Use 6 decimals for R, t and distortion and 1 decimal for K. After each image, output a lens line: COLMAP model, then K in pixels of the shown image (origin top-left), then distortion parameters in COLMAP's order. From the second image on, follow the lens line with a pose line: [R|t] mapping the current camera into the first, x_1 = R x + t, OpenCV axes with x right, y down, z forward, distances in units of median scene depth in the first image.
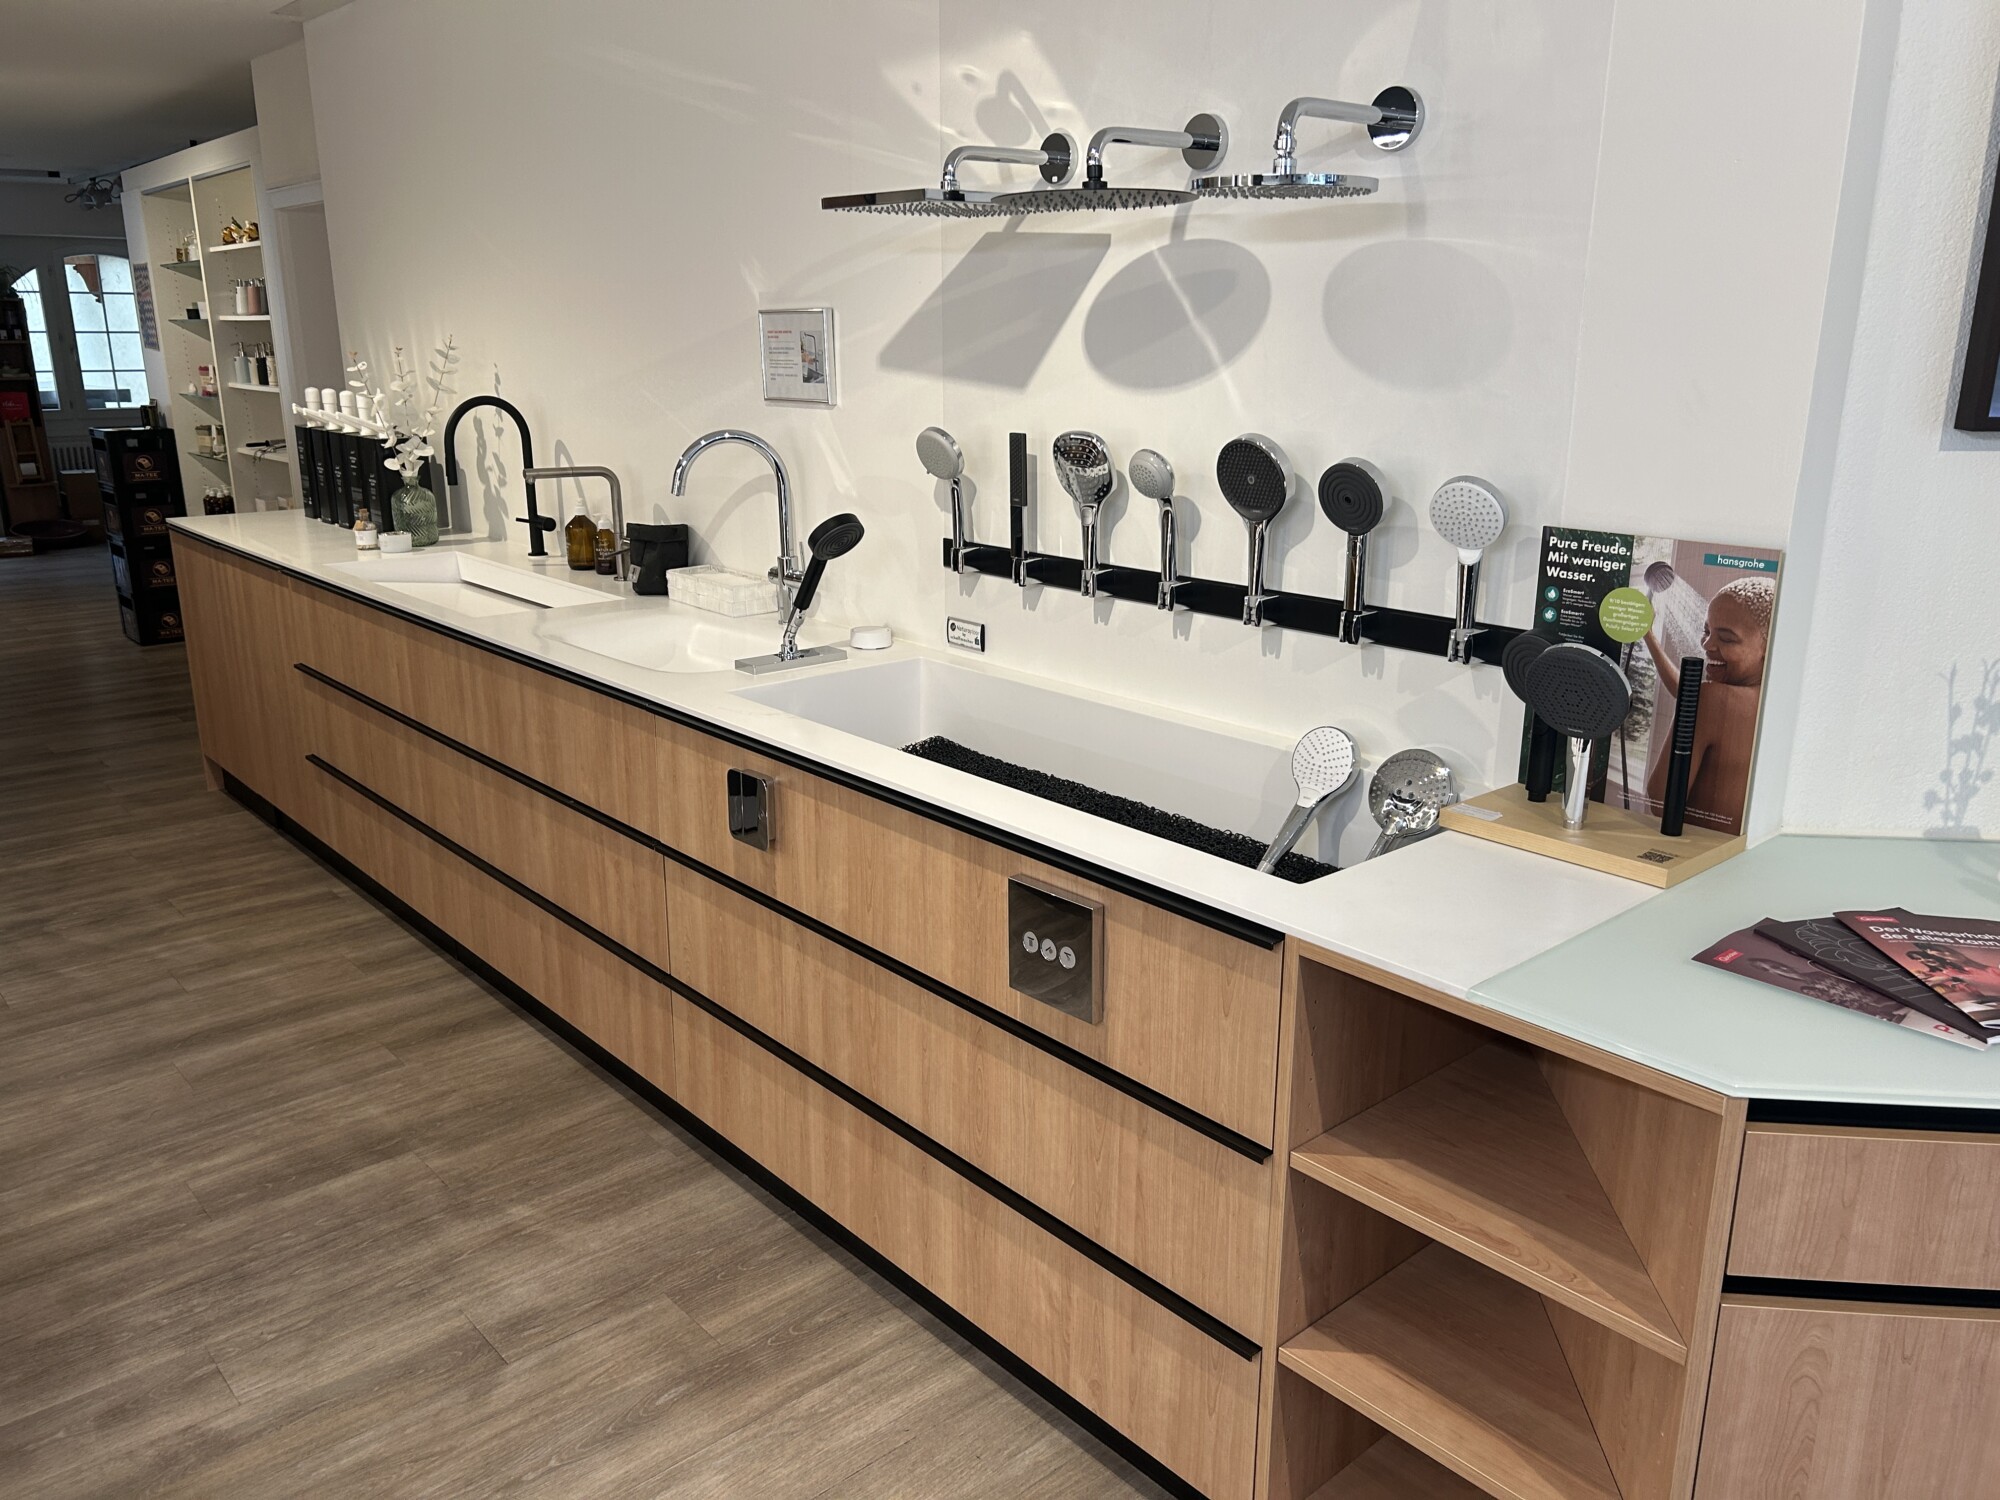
lens RADIAL K [[1513.7, 0, 1000.0], [0, 1513.7, 750.0], [0, 0, 1]] dist [0.025453, 0.006859]
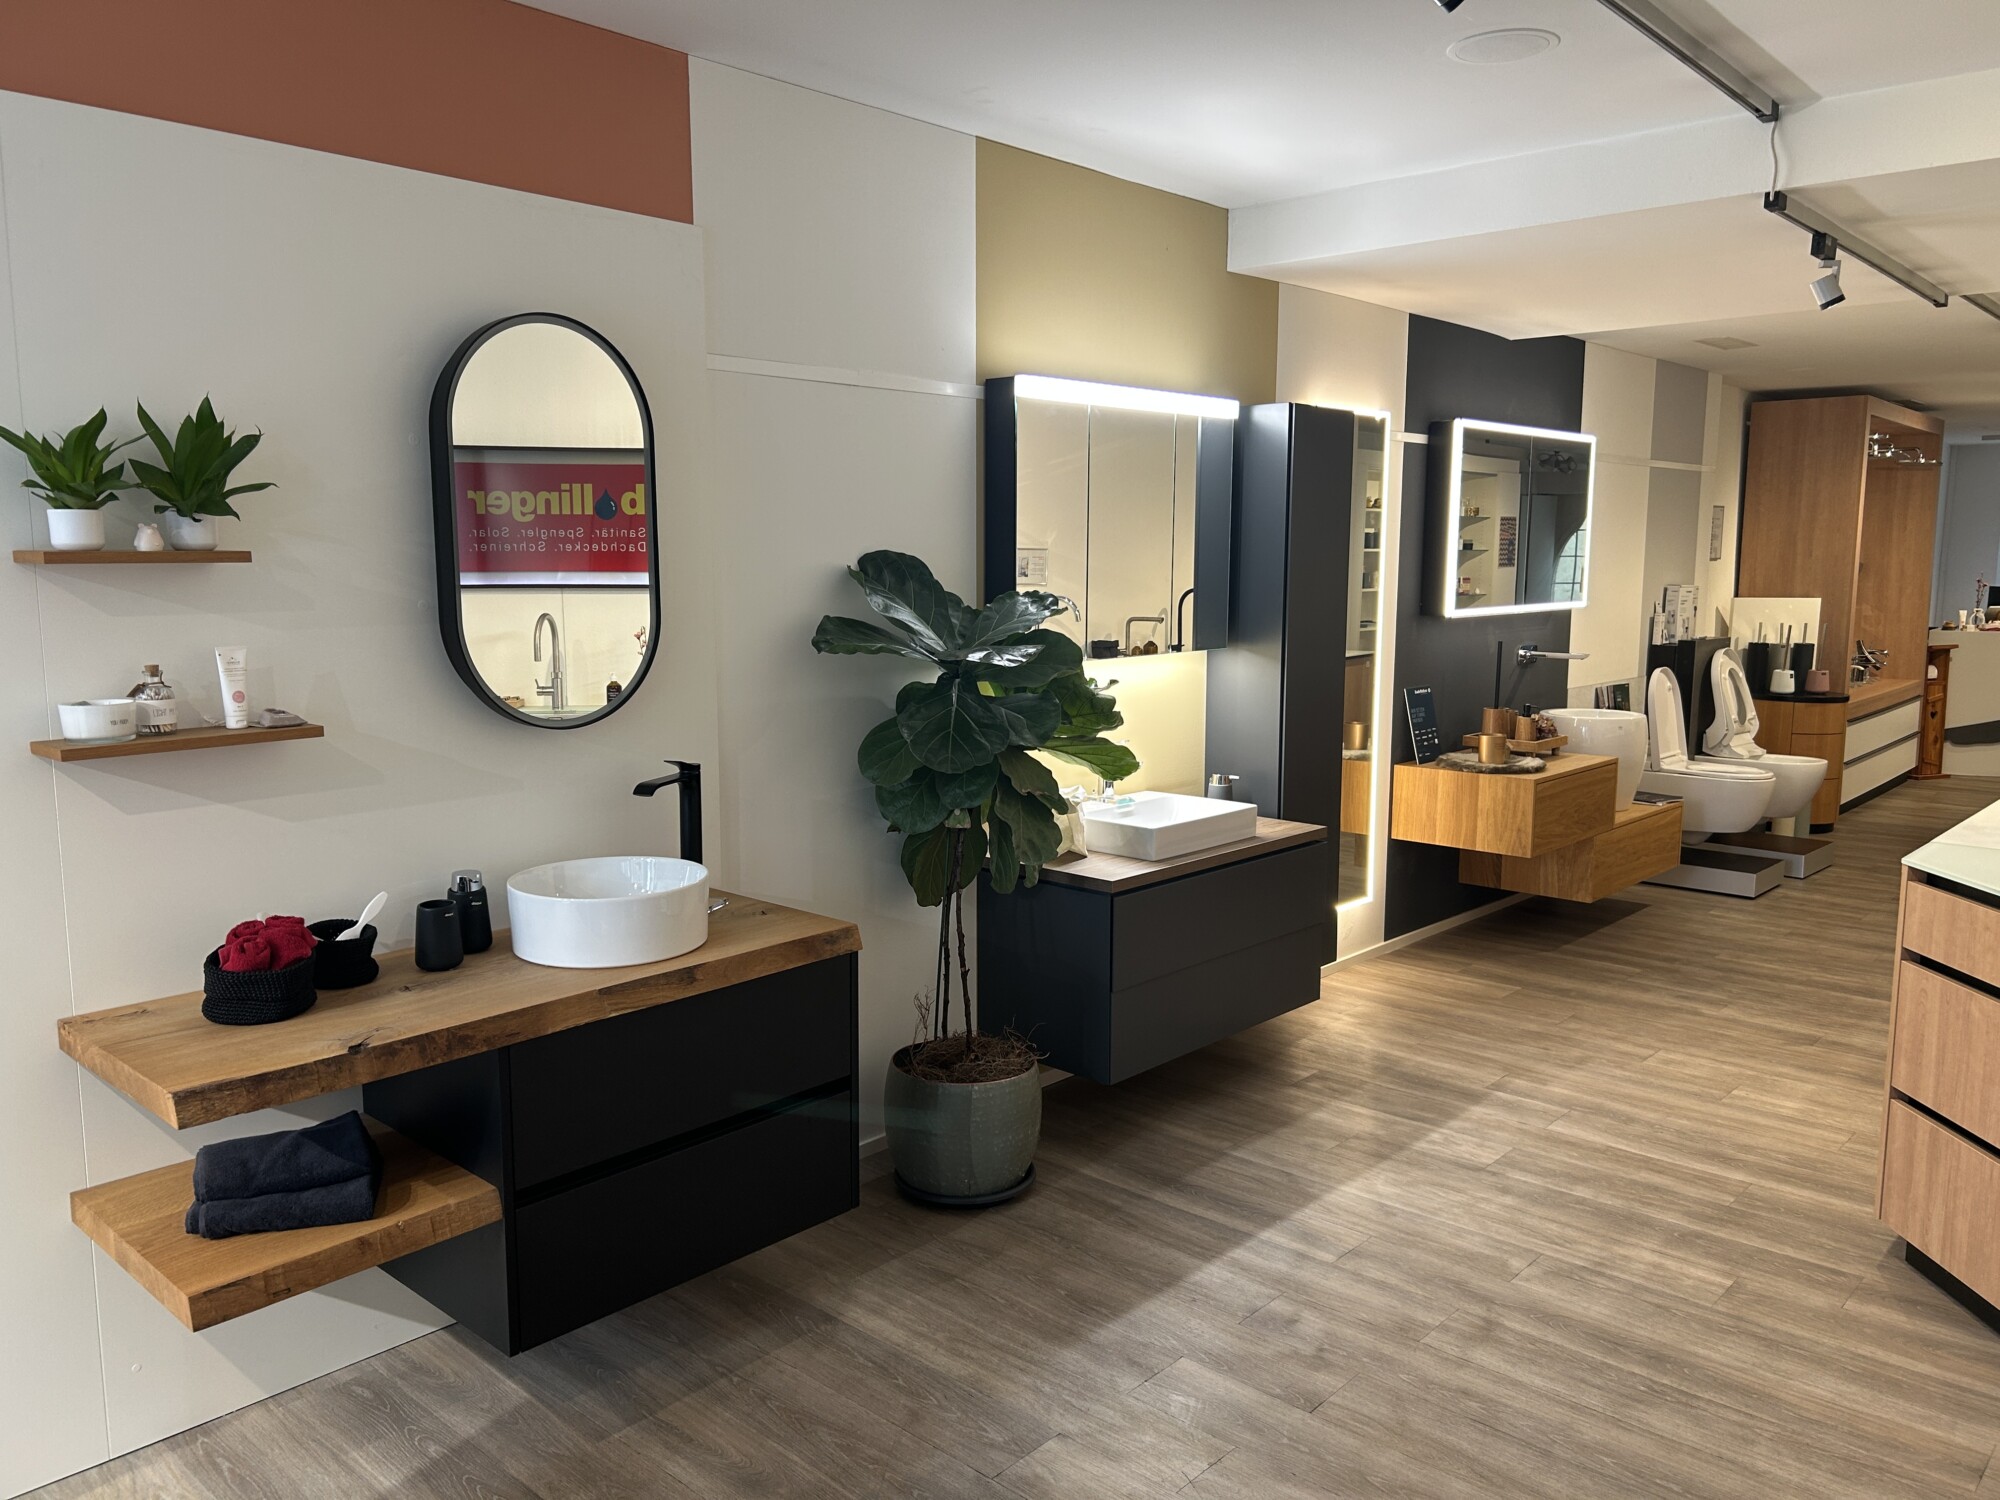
lens RADIAL K [[1474.9, 0, 1000.0], [0, 1474.9, 750.0], [0, 0, 1]] dist [0.036815, 0.000484]
pose [[0.112450, 0.128119, -0.985363, 1.772421], [-0.260635, 0.960735, 0.095173, 0.130548], [0.958866, 0.246118, 0.141427, -0.525193]]
